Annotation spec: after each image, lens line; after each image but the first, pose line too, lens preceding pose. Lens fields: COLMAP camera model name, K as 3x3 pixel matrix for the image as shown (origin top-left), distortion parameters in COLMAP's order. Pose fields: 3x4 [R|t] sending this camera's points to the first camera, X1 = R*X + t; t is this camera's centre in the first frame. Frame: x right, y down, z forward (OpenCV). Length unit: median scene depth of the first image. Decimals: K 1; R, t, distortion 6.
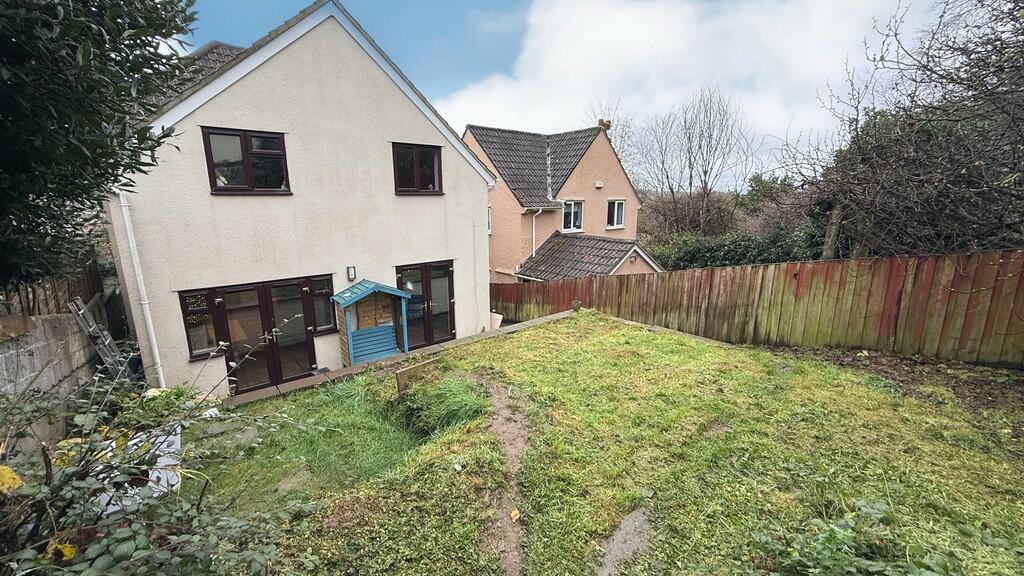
lens RADIAL K [[408.6, 0, 509.7], [0, 408.6, 287.2], [0, 0, 1]] dist [-0.000557, -0.000109]
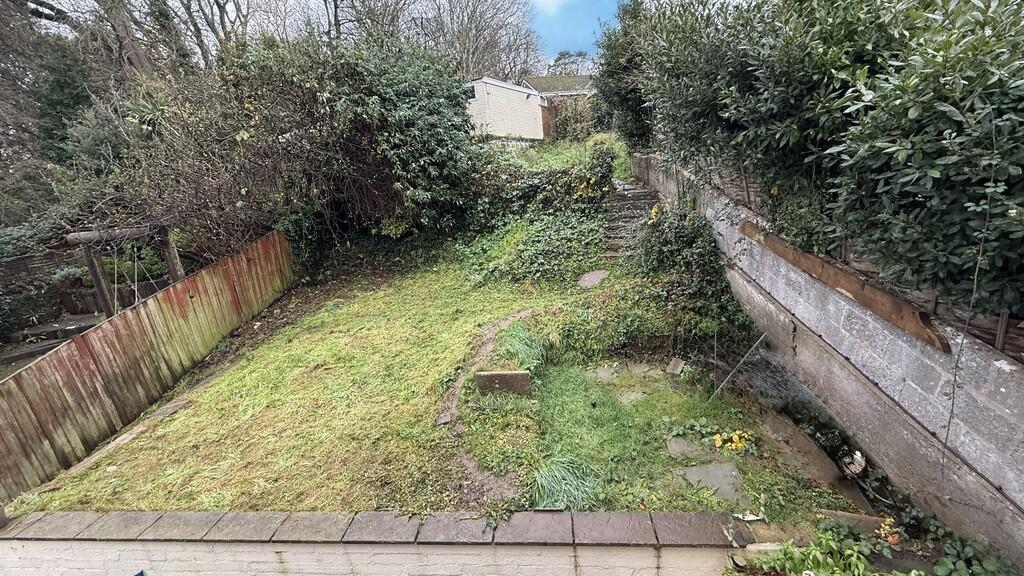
lens RADIAL K [[408.6, 0, 509.7], [0, 408.6, 287.2], [0, 0, 1]] dist [-0.000557, -0.000109]
pose [[-0.718691, -0.111525, 0.686327, -0.476023], [0.243003, 0.884528, 0.398194, -0.200615], [-0.651484, 0.452959, -0.608602, 0.810533]]
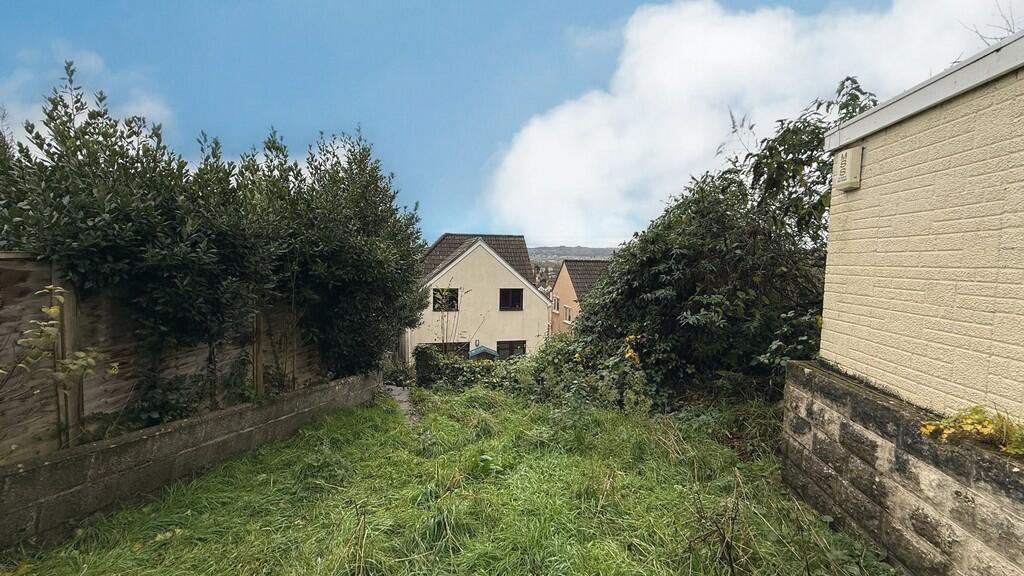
lens RADIAL K [[408.6, 0, 509.7], [0, 408.6, 287.2], [0, 0, 1]] dist [-0.000557, -0.000109]
pose [[0.894952, 0.055774, -0.442662, 0.760120], [-0.120727, 0.985416, -0.119921, -0.083721], [0.429518, 0.160765, 0.888633, -1.010893]]
